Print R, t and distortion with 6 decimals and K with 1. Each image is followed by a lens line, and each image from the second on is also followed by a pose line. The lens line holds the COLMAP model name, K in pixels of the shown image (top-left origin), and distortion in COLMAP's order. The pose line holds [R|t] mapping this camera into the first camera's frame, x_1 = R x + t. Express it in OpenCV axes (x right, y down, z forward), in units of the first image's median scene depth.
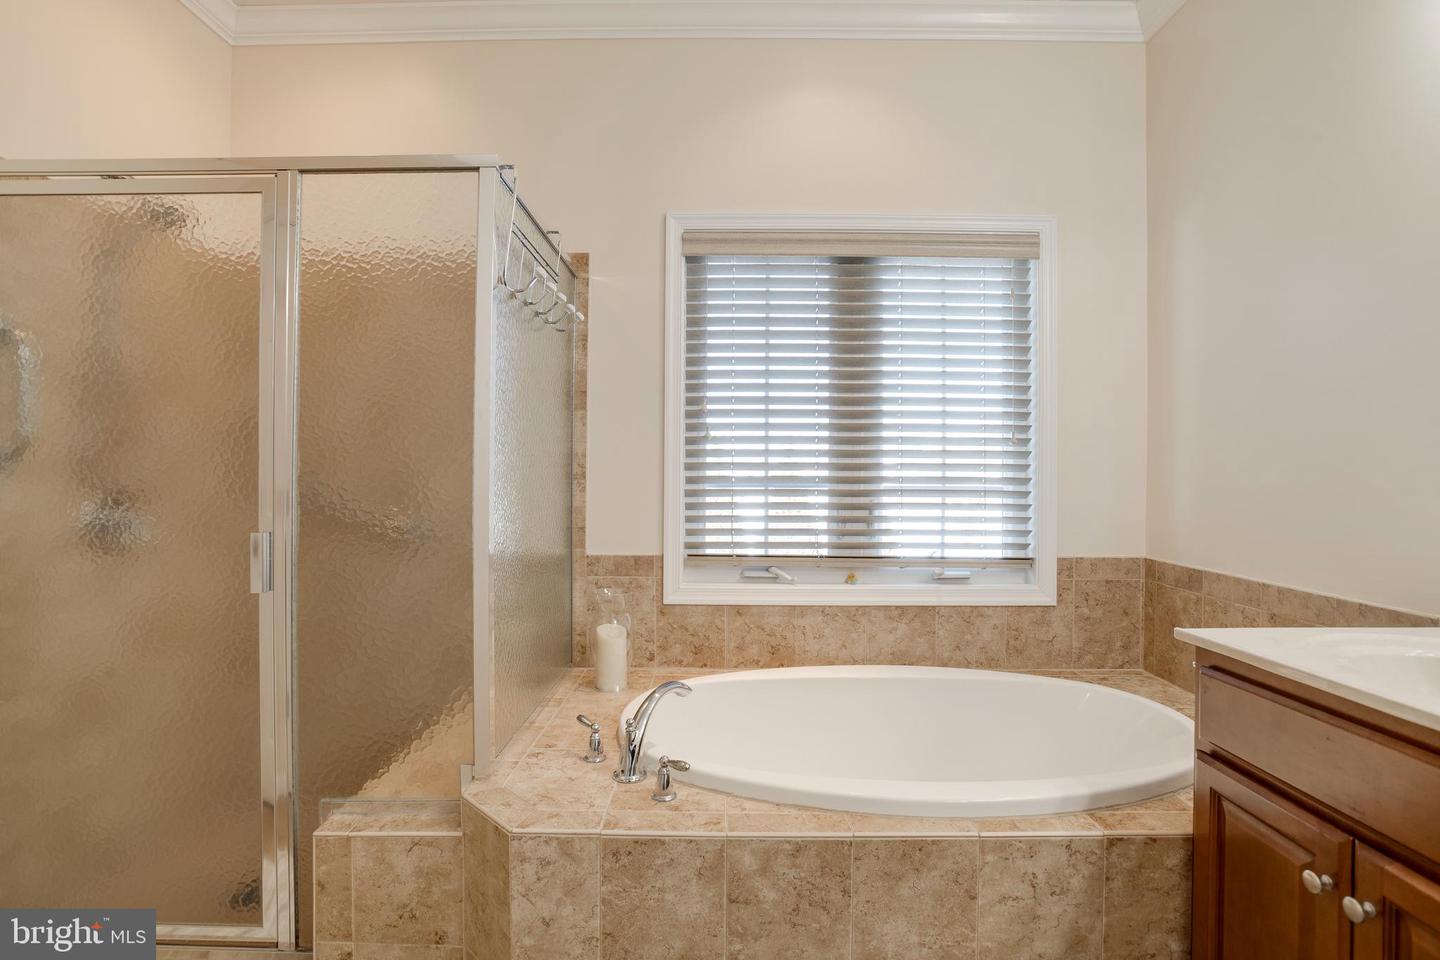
lens RADIAL K [[697.5, 0, 720.6], [0, 697.5, 475.8], [0, 0, 1]] dist [-0.063060, 0.027199]
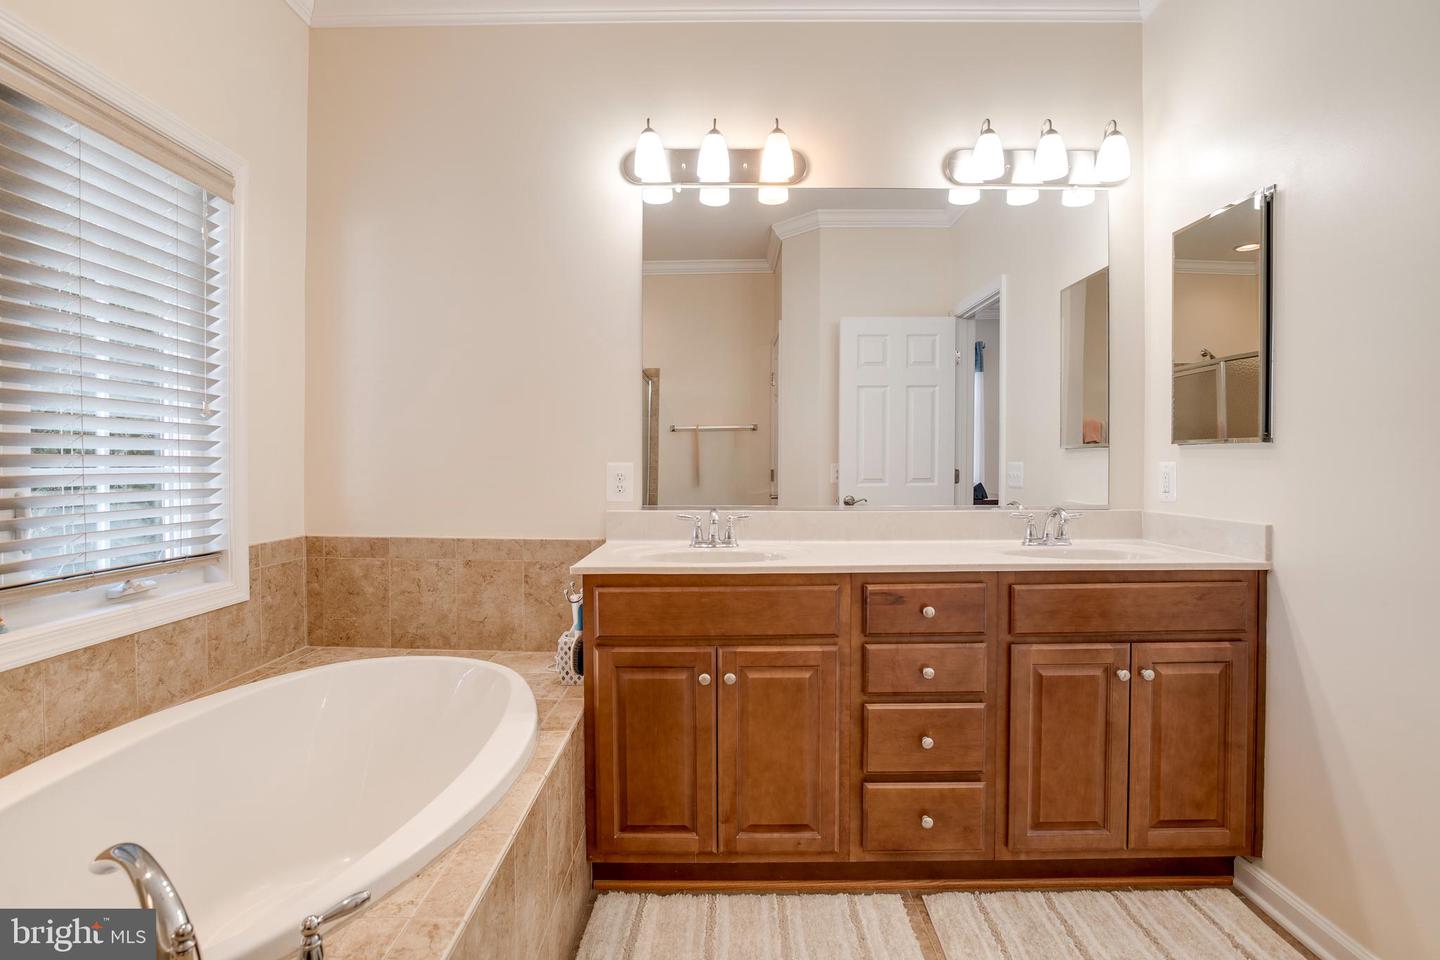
lens RADIAL K [[697.5, 0, 720.6], [0, 697.5, 475.8], [0, 0, 1]] dist [-0.063060, 0.027199]
pose [[0.013700, -0.026822, 0.999546, -0.385414], [-0.000355, 0.999640, 0.026829, 0.003225], [-0.999906, -0.000722, 0.013686, 0.373215]]
